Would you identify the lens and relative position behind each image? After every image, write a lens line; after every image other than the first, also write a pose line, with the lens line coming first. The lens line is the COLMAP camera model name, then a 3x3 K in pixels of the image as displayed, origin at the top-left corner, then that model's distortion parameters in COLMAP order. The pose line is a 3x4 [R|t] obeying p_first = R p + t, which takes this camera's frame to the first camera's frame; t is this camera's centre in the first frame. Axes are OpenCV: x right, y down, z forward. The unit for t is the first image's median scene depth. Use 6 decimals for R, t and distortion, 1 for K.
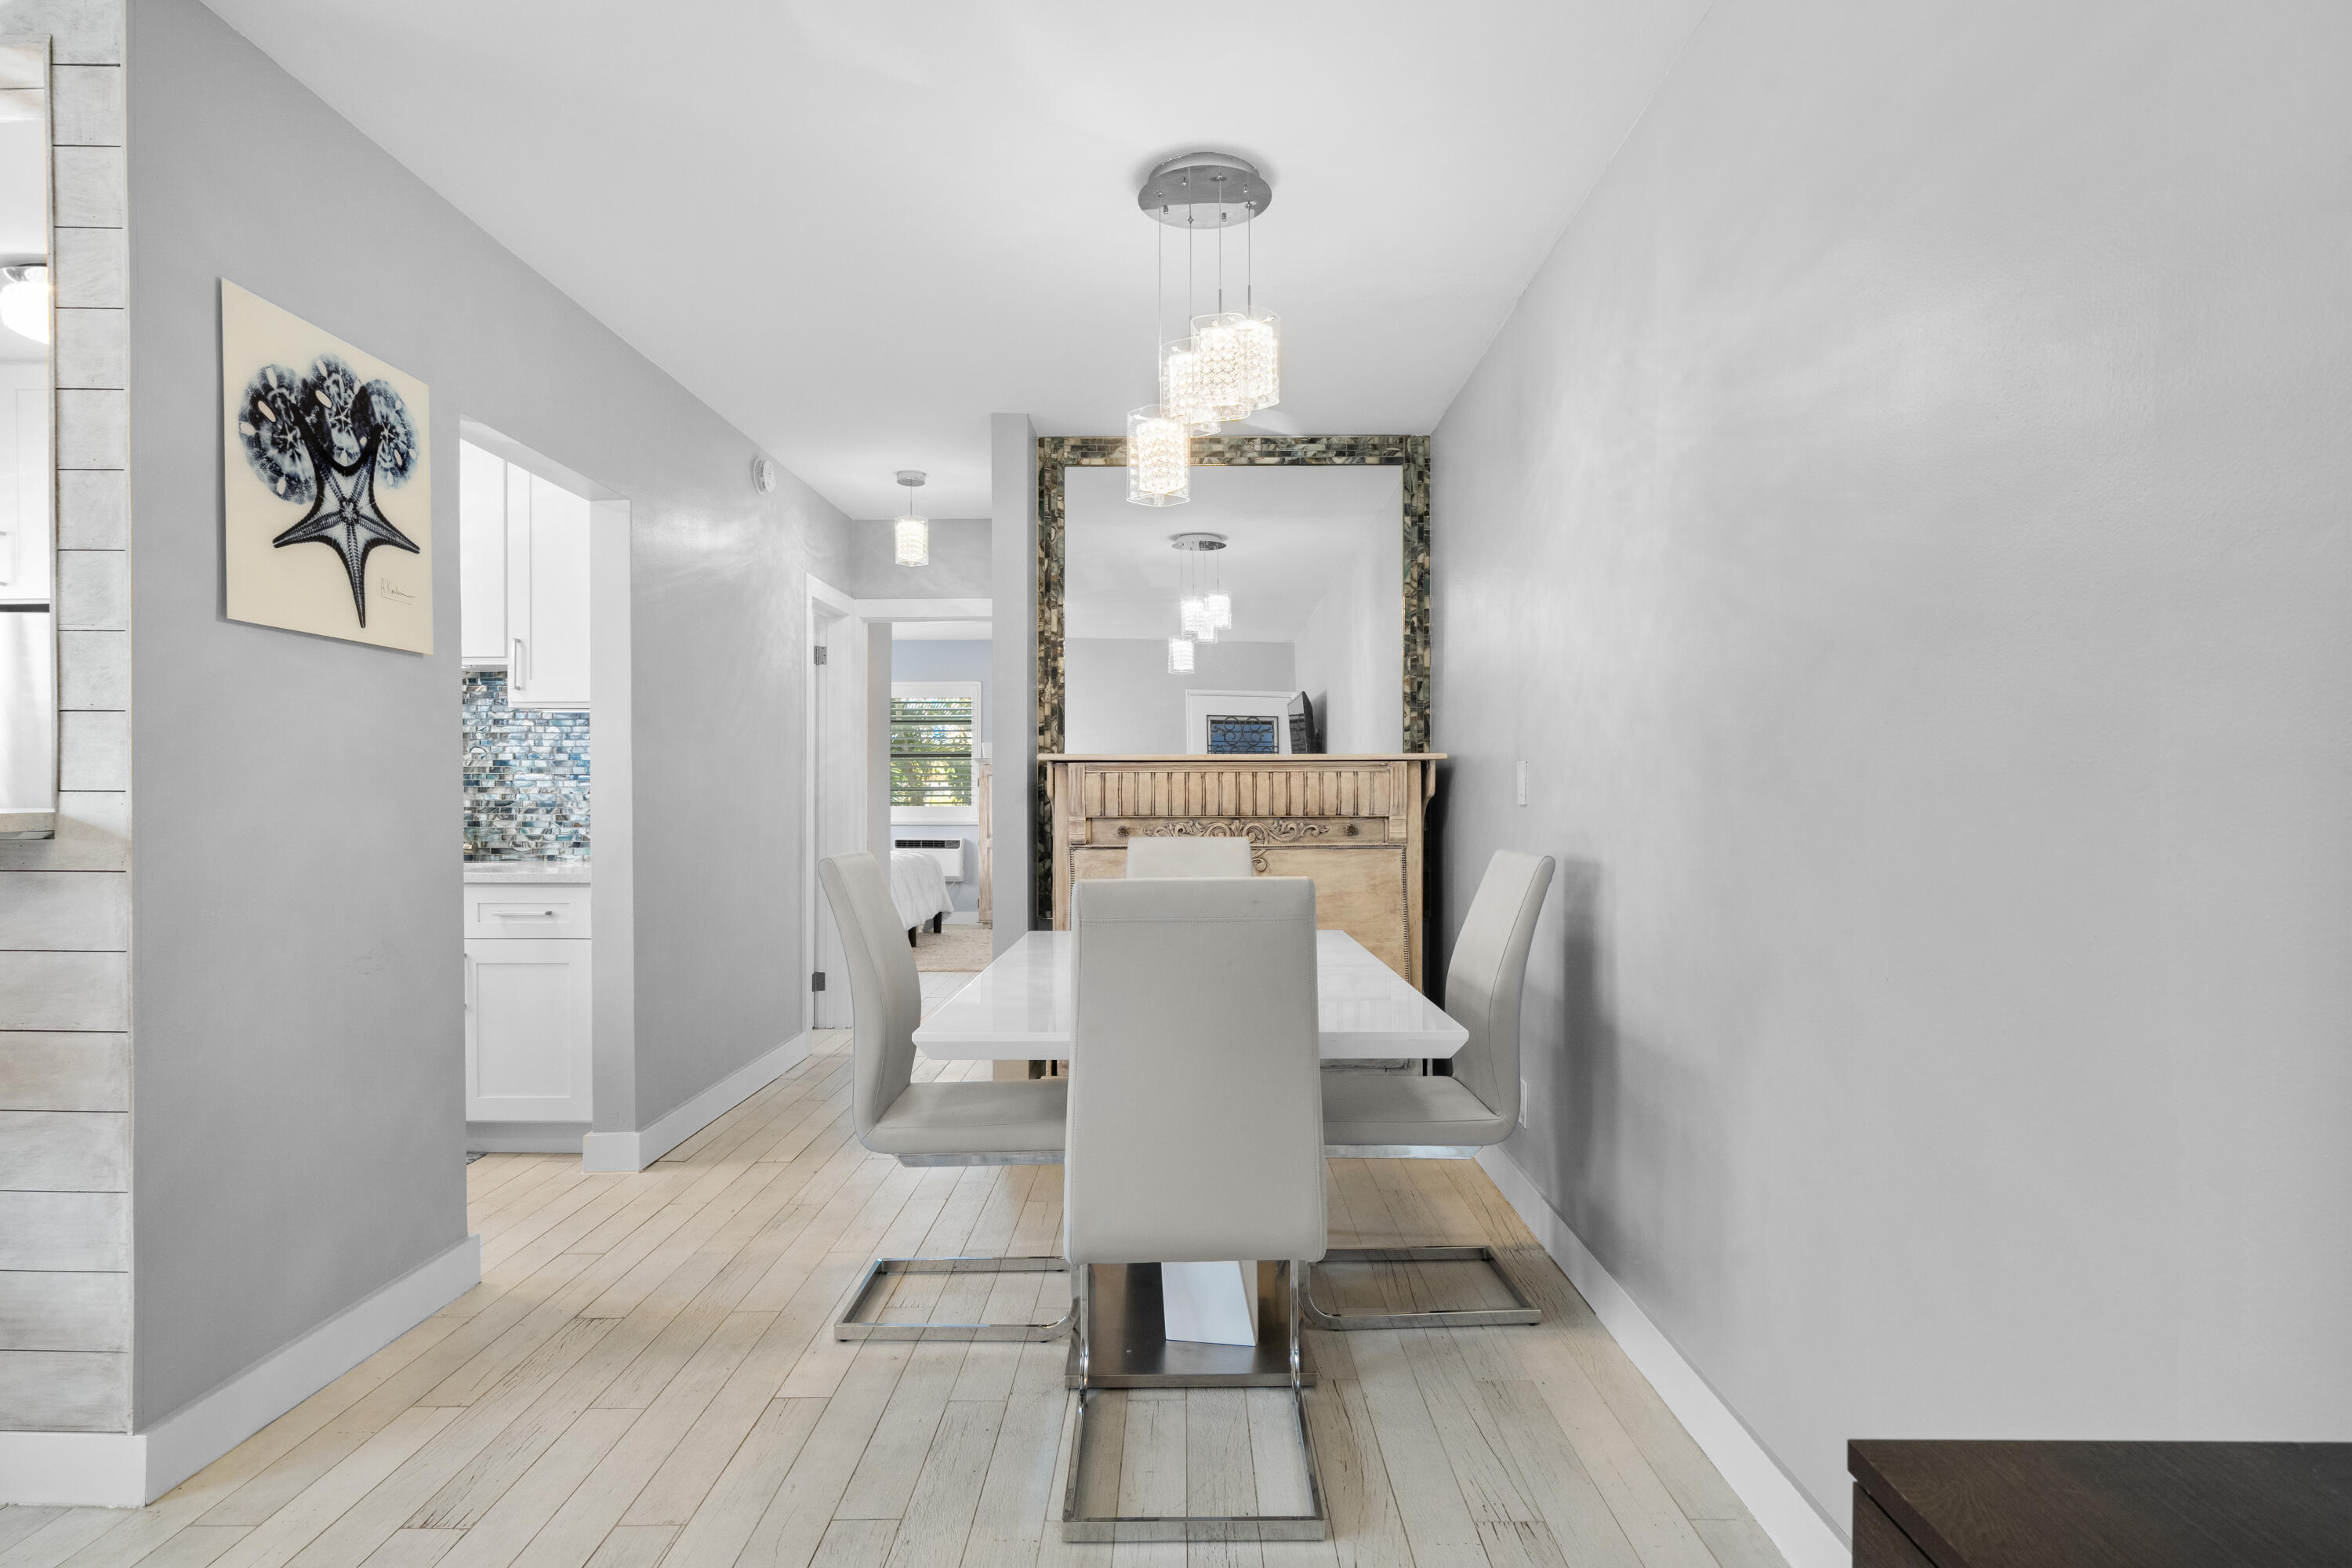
lens RADIAL K [[1277.6, 0, 1174.6], [0, 1277.6, 797.2], [0, 0, 1]] dist [-0.000501, 0.000524]
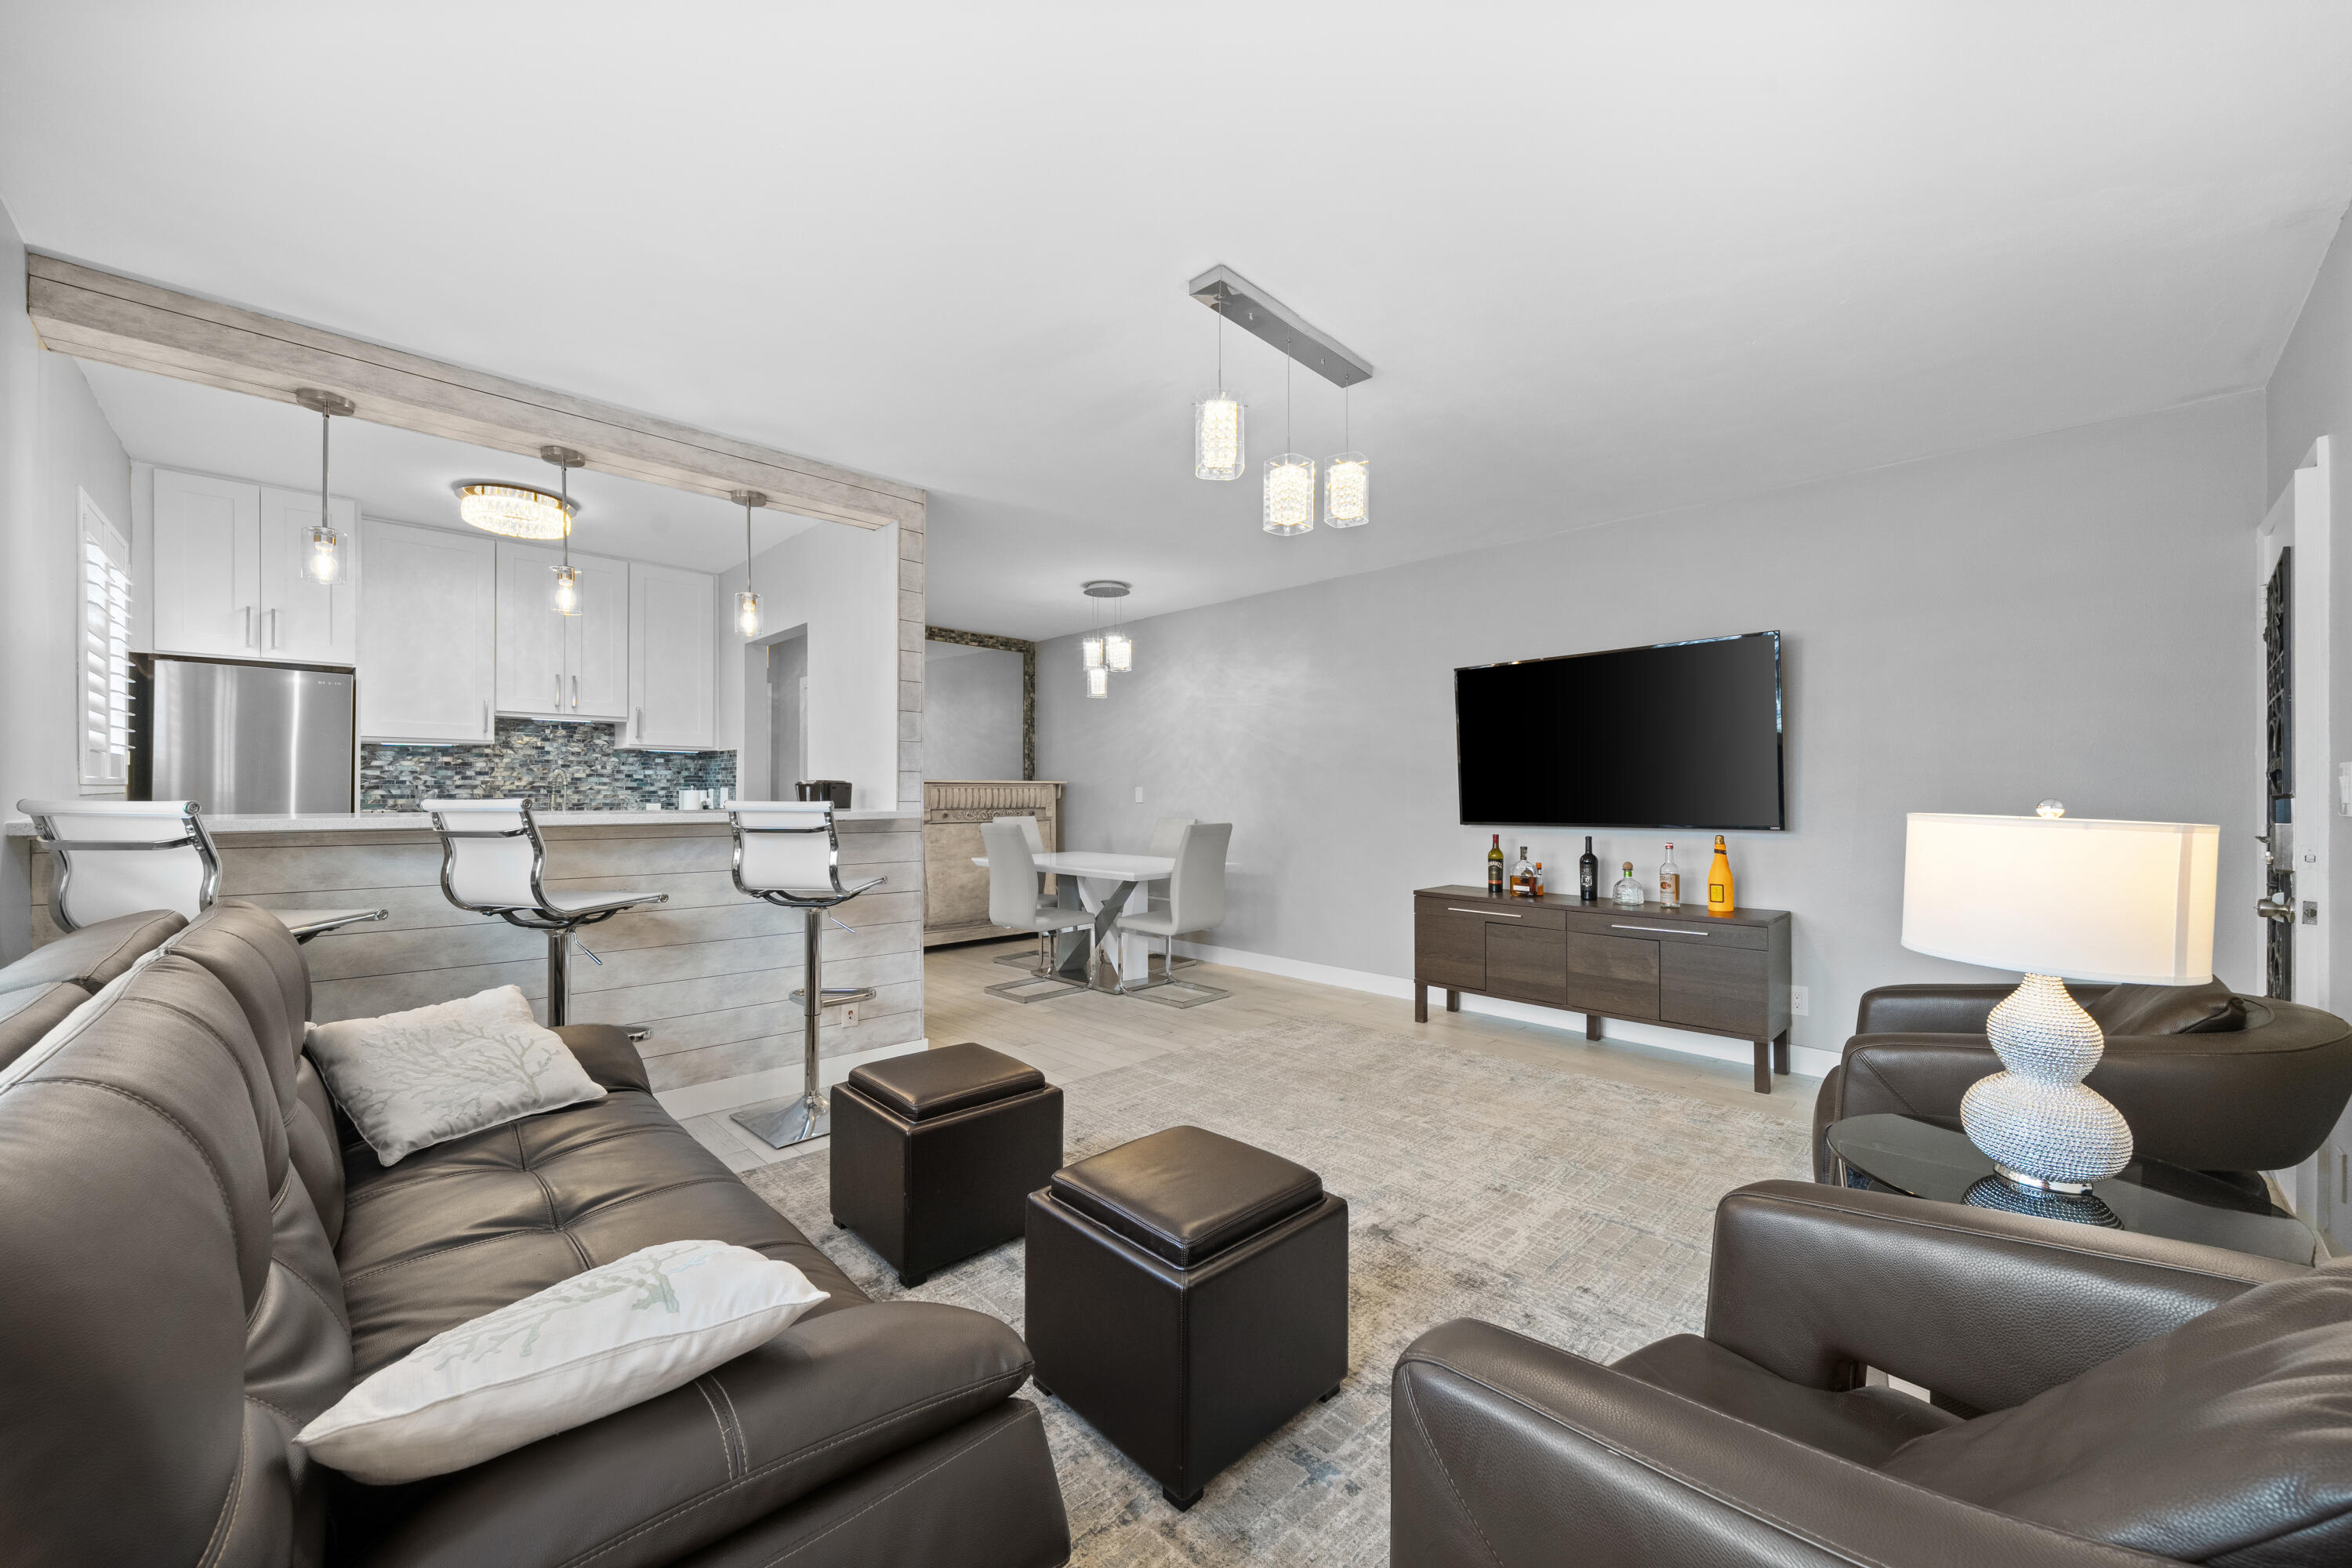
lens RADIAL K [[879.9, 0, 1177.9], [0, 879.9, 791.8], [0, 0, 1]] dist [0.000088, -0.000036]
pose [[0.700175, 0.003469, 0.713963, -0.828762], [-0.001942, 0.999994, -0.002955, -0.009737], [-0.713969, 0.000682, 0.700177, -0.323668]]
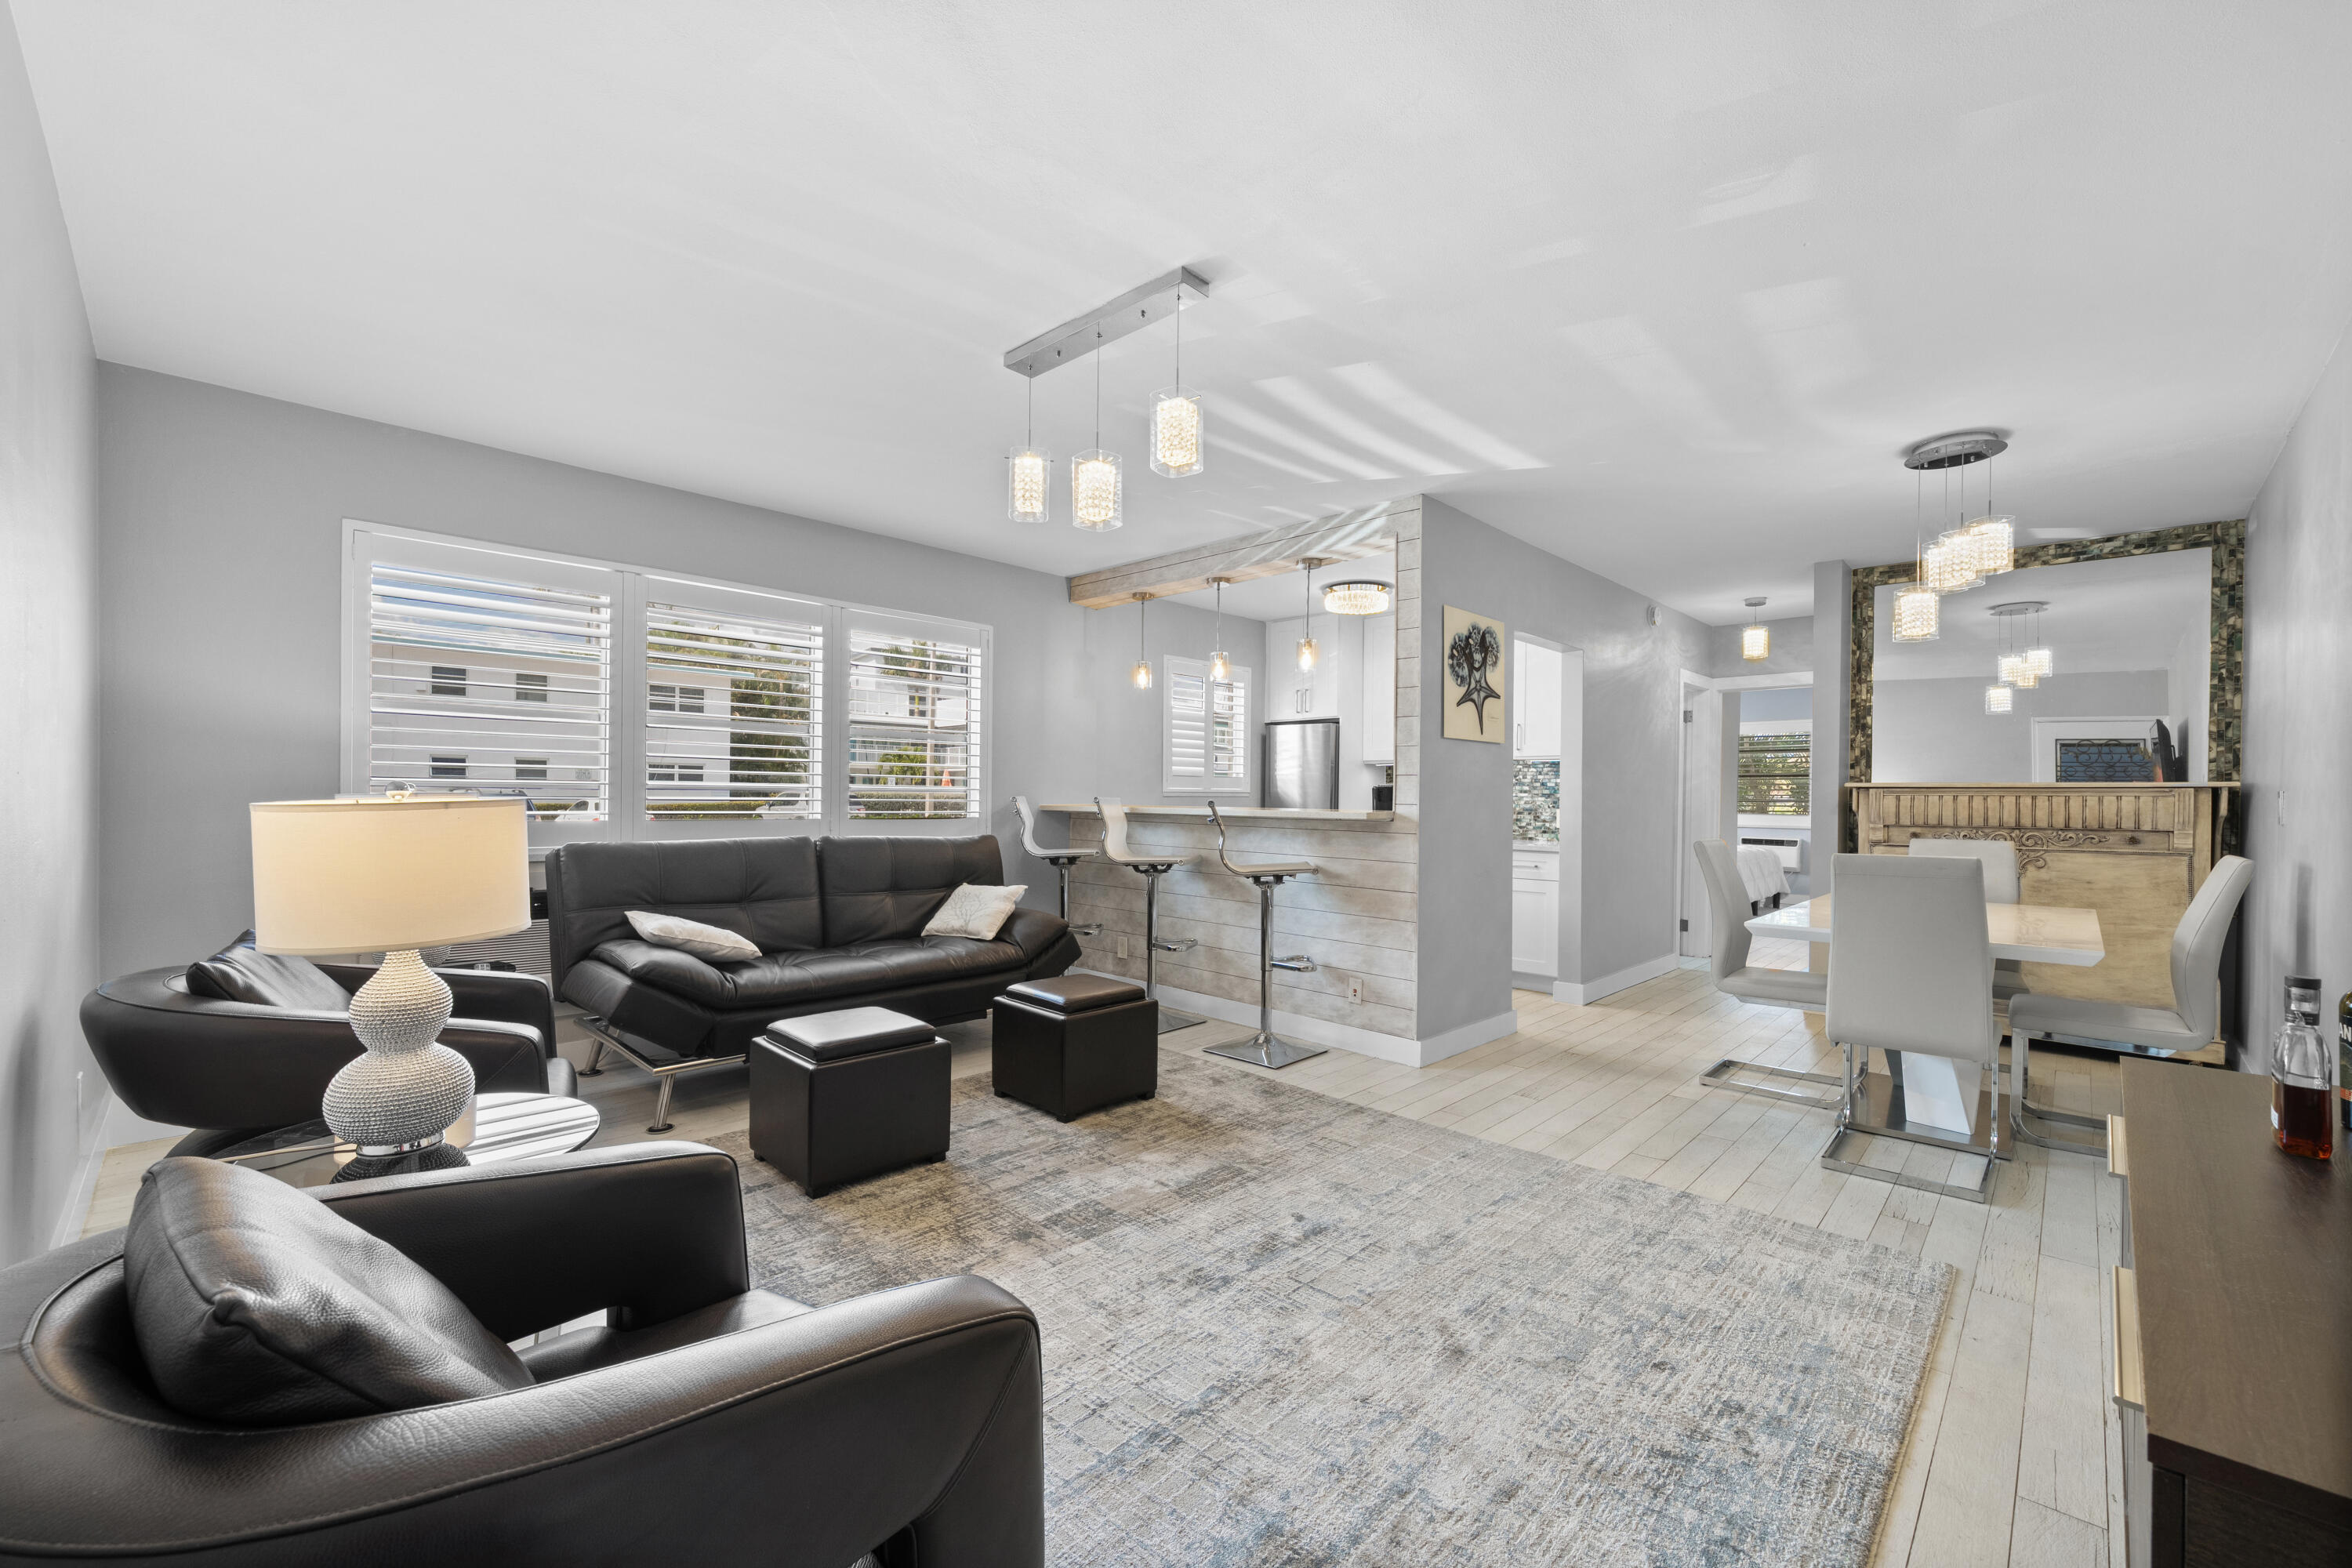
lens RADIAL K [[949.6, 0, 1175.0], [0, 949.6, 802.3], [0, 0, 1]] dist [-0.002179, -0.000150]
pose [[0.727586, 0.012265, -0.685907, 0.089405], [-0.012517, 0.999911, 0.004602, -0.005605], [0.685902, 0.005238, 0.727675, -0.386242]]
